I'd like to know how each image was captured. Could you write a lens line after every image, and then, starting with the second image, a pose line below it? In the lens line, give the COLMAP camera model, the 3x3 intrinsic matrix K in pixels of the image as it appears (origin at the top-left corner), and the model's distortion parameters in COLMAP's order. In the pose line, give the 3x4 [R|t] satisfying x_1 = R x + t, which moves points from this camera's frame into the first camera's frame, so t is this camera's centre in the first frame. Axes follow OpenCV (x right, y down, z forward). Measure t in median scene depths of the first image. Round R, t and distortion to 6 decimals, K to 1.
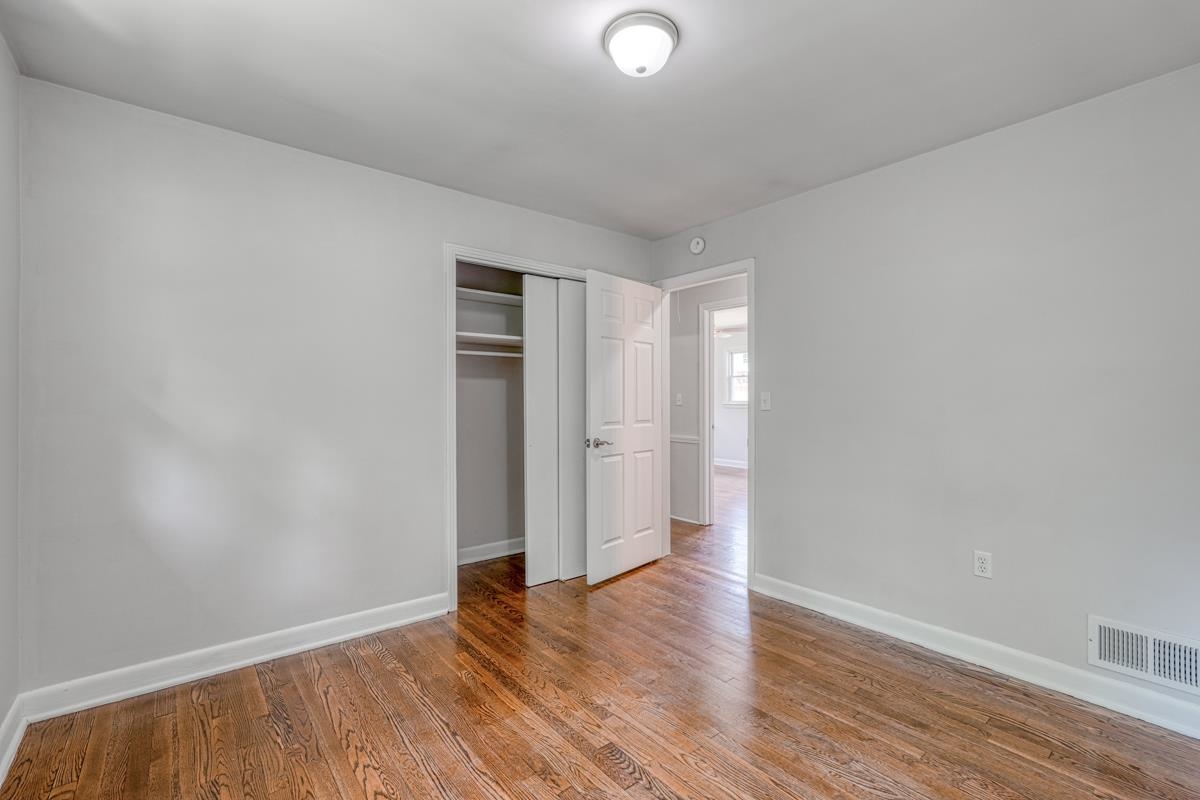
lens RADIAL K [[528.1, 0, 601.5], [0, 528.1, 398.4], [0, 0, 1]] dist [-0.019006, 0.010937]
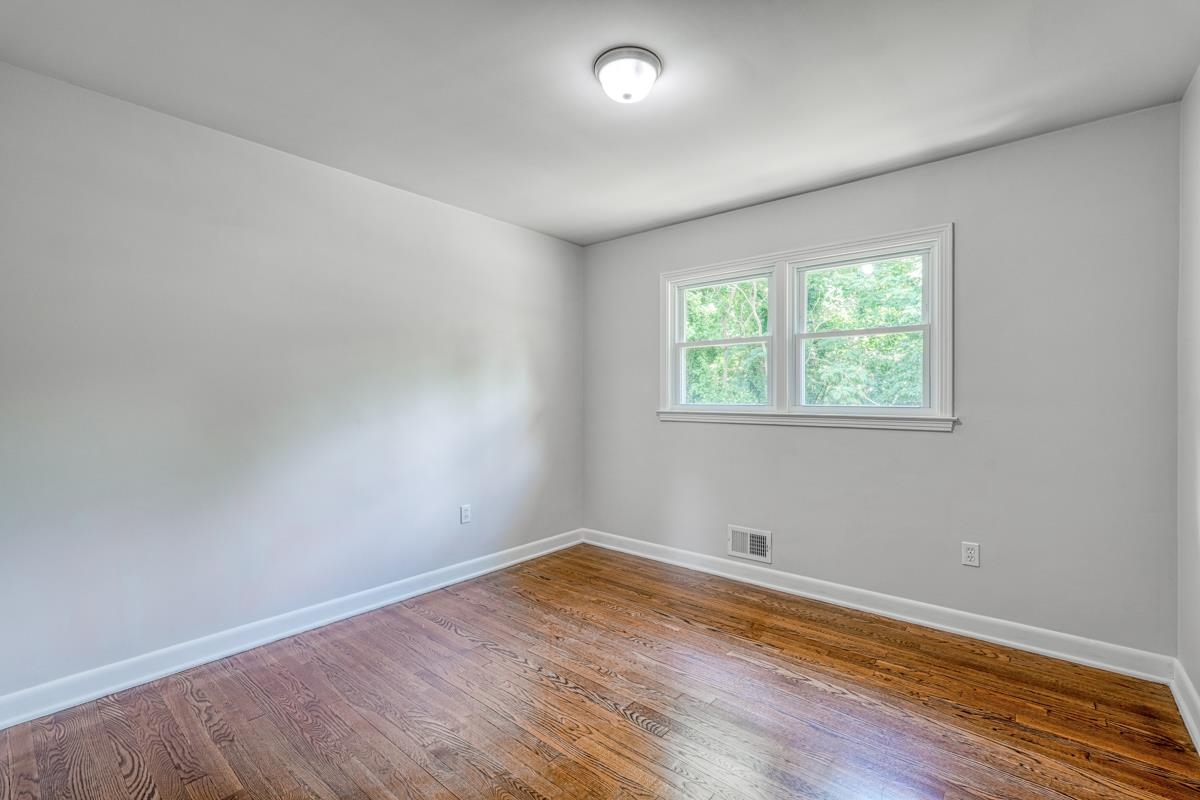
lens RADIAL K [[528.1, 0, 601.5], [0, 528.1, 398.4], [0, 0, 1]] dist [-0.019006, 0.010937]
pose [[-0.983703, 0.001213, -0.179794, 0.261343], [0.000512, 0.999992, 0.003941, 0.001965], [0.179798, 0.003785, -0.983696, 1.657748]]
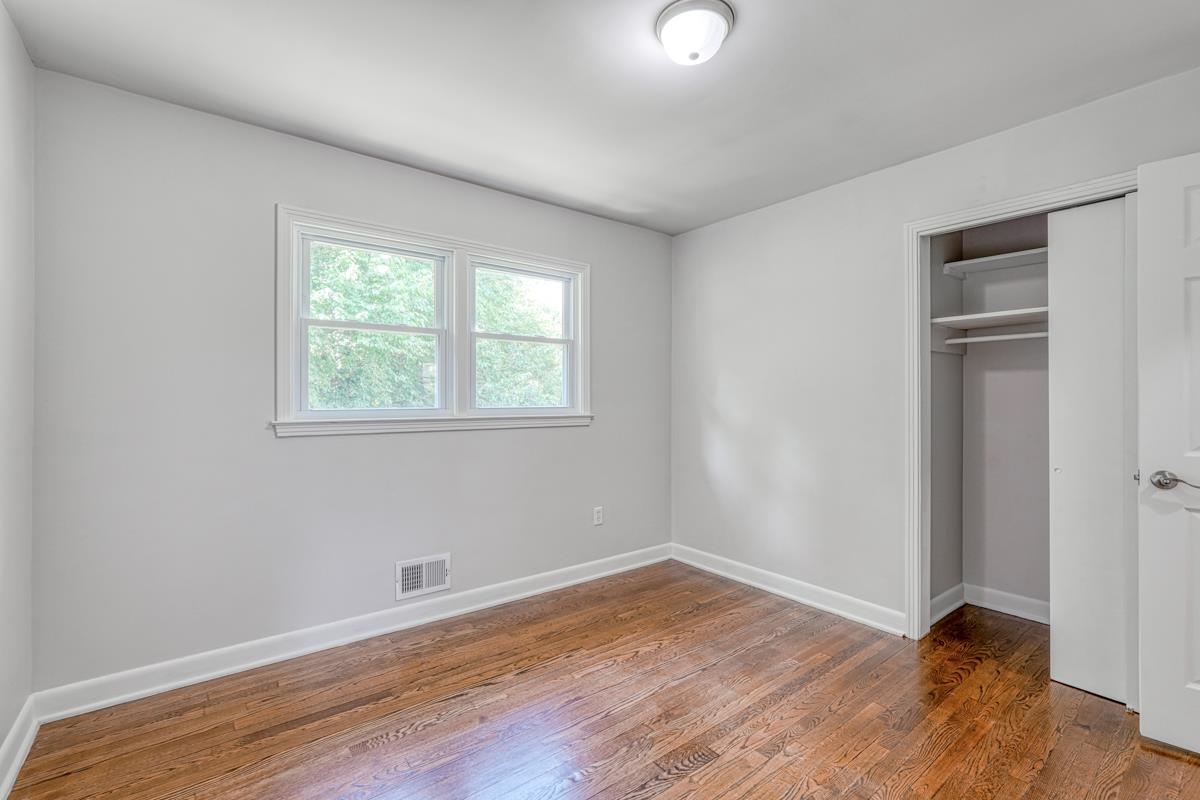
lens RADIAL K [[529.7, 0, 599.6], [0, 529.7, 394.8], [0, 0, 1]] dist [-0.001064, 0.000369]
pose [[-0.022681, -0.004400, -0.999733, 0.838549], [-0.000079, 0.999990, -0.004400, -0.000300], [0.999743, -0.000021, -0.022681, 0.675525]]
